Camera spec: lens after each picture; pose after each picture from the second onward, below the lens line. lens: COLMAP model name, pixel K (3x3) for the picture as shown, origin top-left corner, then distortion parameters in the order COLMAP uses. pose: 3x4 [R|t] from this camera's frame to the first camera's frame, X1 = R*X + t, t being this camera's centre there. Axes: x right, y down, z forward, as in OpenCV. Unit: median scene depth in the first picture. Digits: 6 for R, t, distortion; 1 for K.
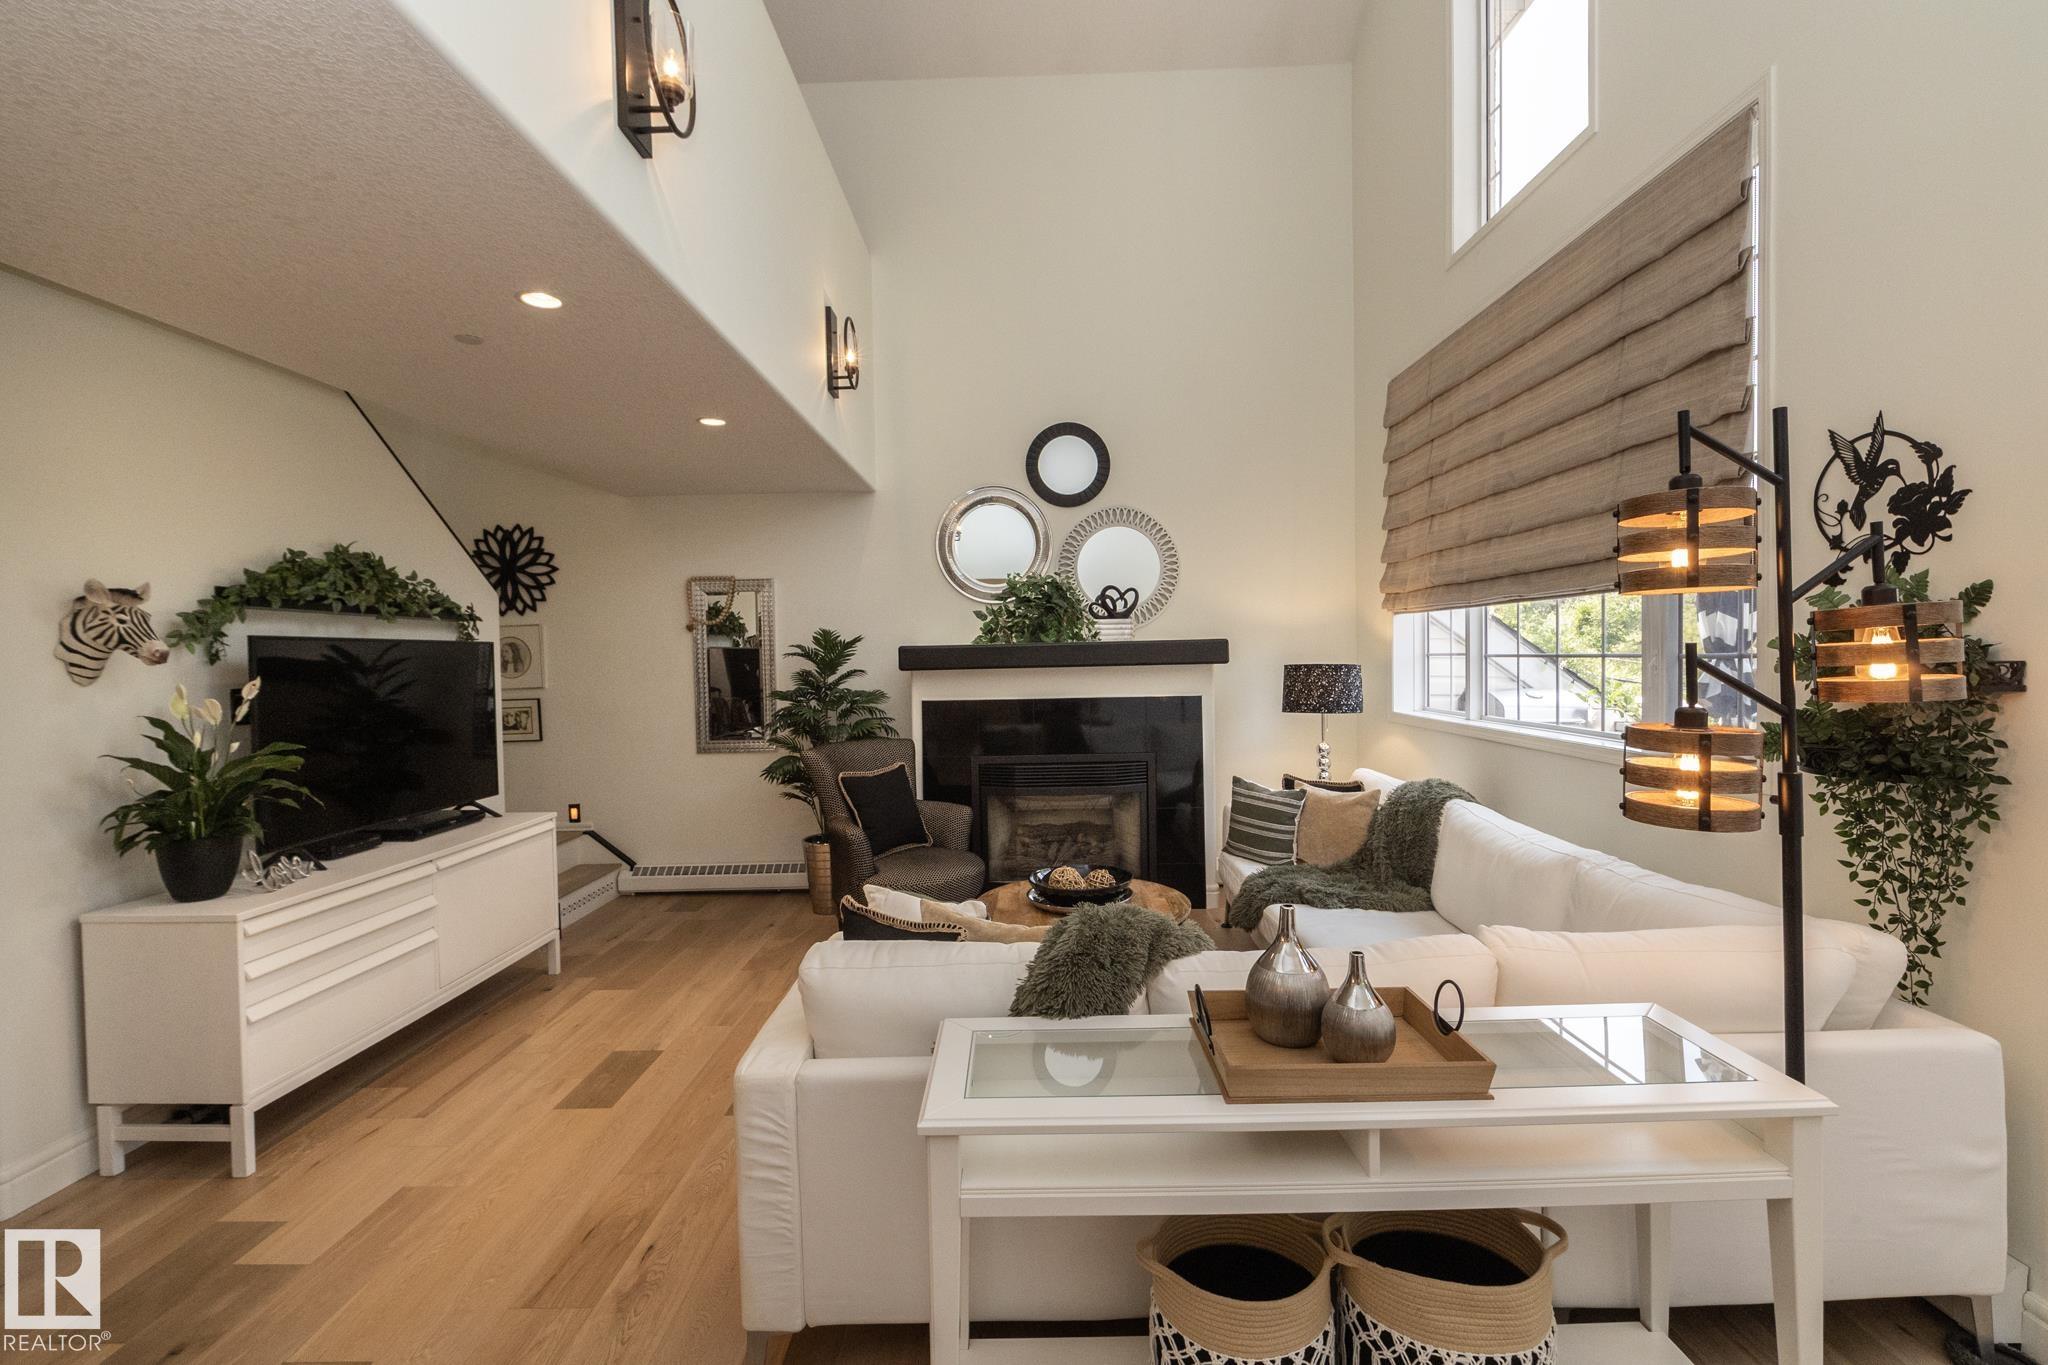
lens RADIAL K [[874.1, 0, 1020.0], [0, 874.1, 681.2], [0, 0, 1]] dist [-0.001271, -0.000237]
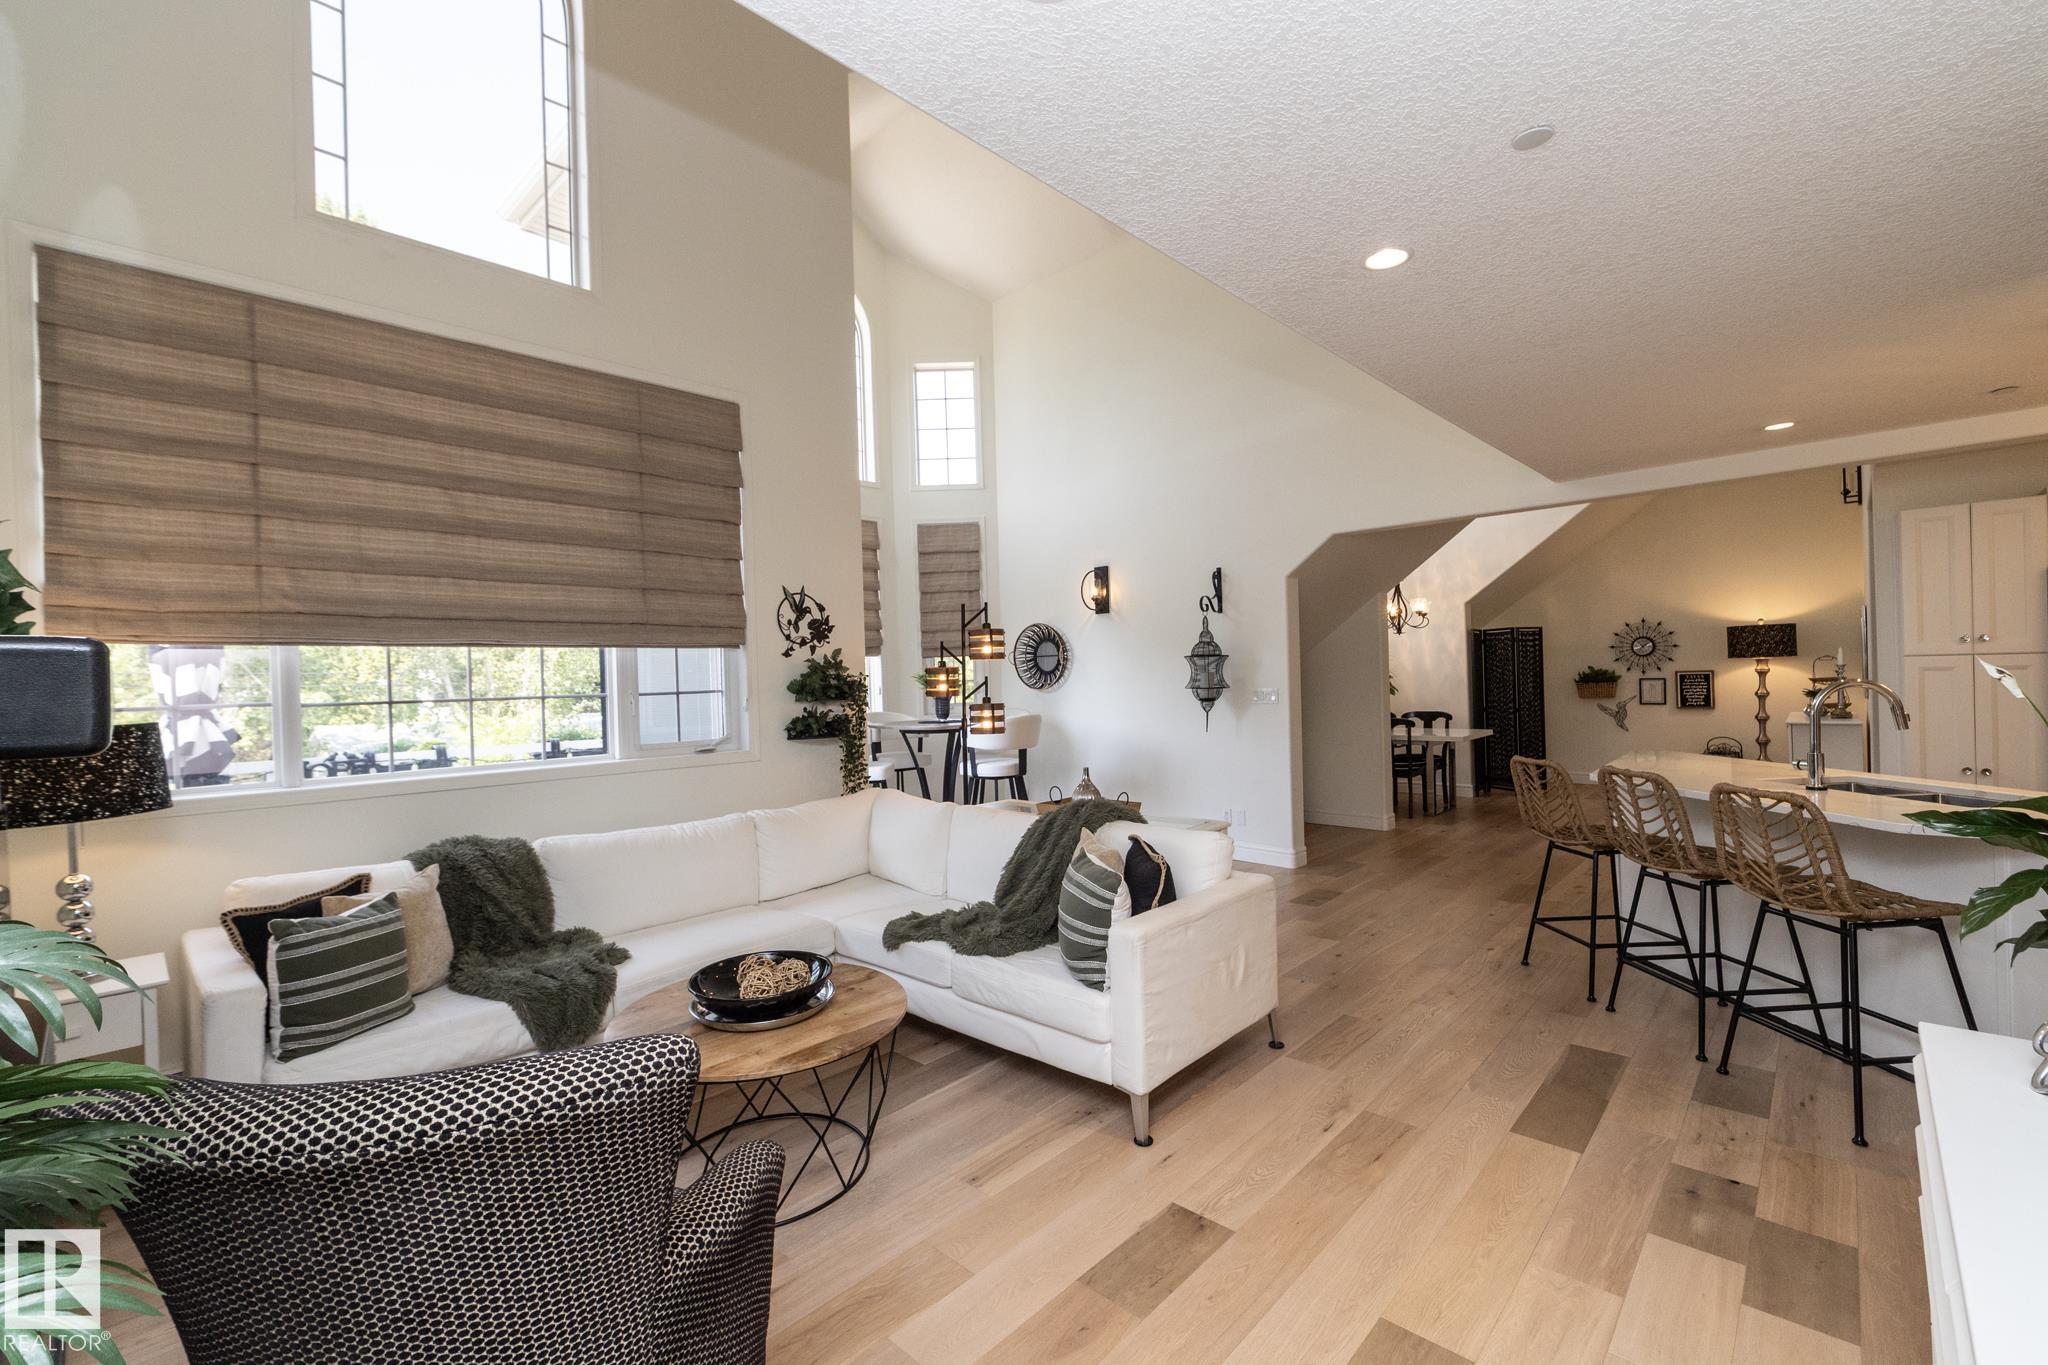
lens RADIAL K [[870.9, 0, 1024.0], [0, 870.9, 682.5], [0, 0, 1]] dist [-0.000432, -0.000476]
pose [[-0.735000, 0.035305, 0.677148, -0.544085], [0.060776, 0.998054, 0.013932, -0.021883], [-0.675338, 0.051394, -0.735715, 1.220658]]
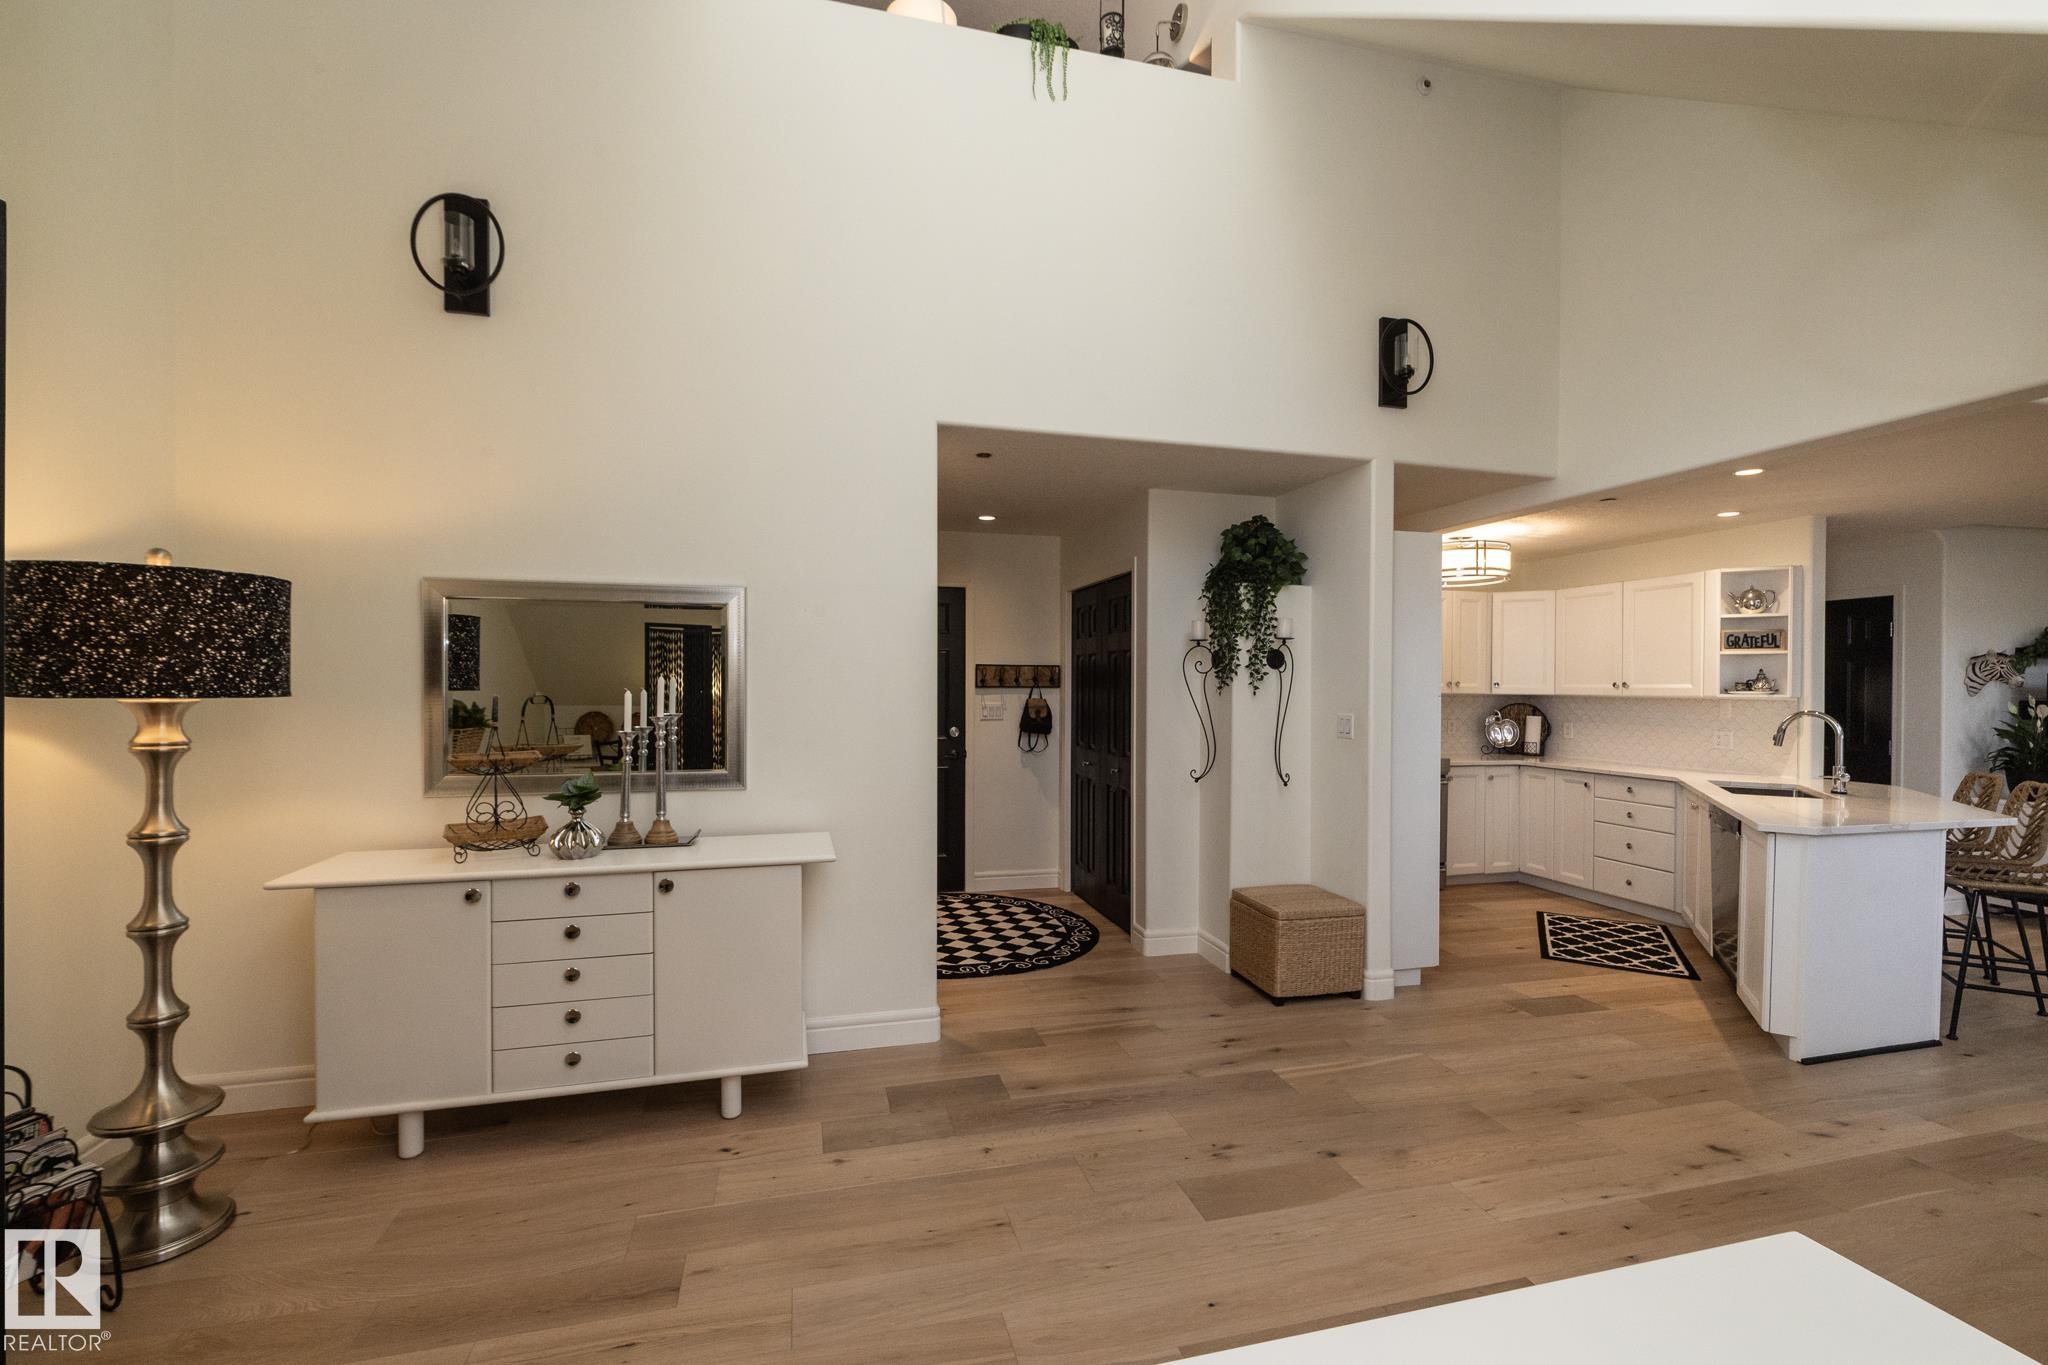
lens RADIAL K [[872.4, 0, 1020.8], [0, 872.4, 695.1], [0, 0, 1]] dist [-0.003334, -0.000186]
pose [[0.272197, 0.029396, -0.961793, 0.261337], [-0.035289, 0.999166, 0.020551, 0.027447], [0.961594, 0.028347, 0.273007, -1.267296]]
